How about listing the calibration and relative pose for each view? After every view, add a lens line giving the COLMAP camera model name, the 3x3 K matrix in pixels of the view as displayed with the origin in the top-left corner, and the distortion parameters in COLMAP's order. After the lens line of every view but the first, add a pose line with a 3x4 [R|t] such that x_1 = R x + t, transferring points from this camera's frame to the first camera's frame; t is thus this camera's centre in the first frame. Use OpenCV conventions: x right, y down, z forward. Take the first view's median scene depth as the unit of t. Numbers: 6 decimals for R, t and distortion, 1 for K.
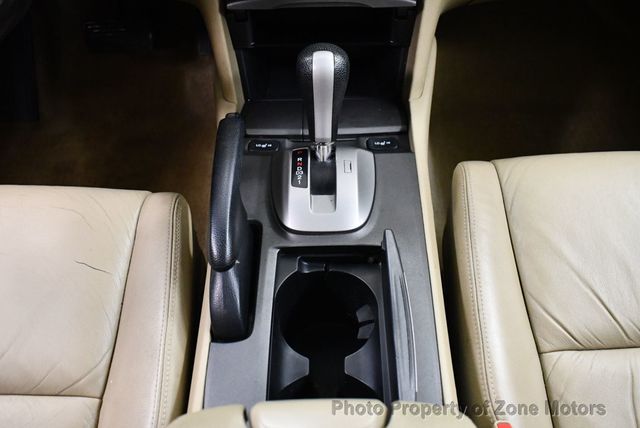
lens RADIAL K [[643.0, 0, 321.2], [0, 643.0, 213.7], [0, 0, 1]] dist [-0.099339, 0.000000]
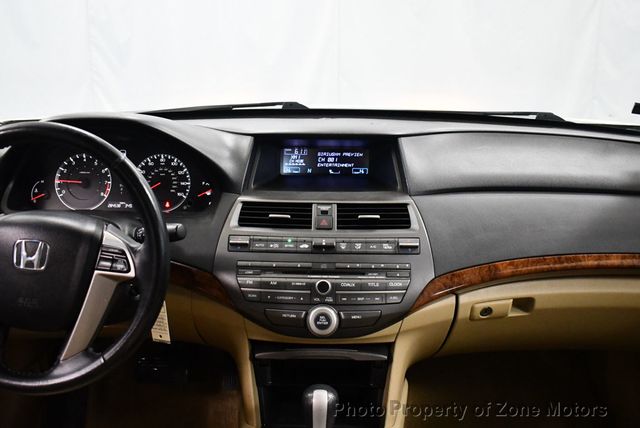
lens RADIAL K [[643.0, 0, 320.7], [0, 643.0, 212.4], [0, 0, 1]] dist [-0.099339, 0.000000]
pose [[0.999460, 0.028978, -0.015468, 0.012494], [-0.032832, 0.866512, -0.498076, 0.106623], [-0.001030, 0.498315, 0.866995, -0.412319]]
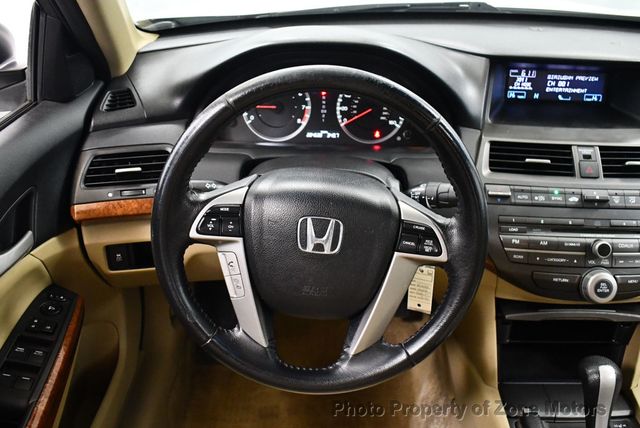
lens RADIAL K [[643.0, 0, 321.5], [0, 643.0, 210.2], [0, 0, 1]] dist [-0.099339, 0.000000]
pose [[0.999164, 0.040863, -0.001170, -0.525933], [-0.039341, 0.953380, -0.299198, -0.130266], [-0.011111, 0.298994, 0.954190, -0.296264]]
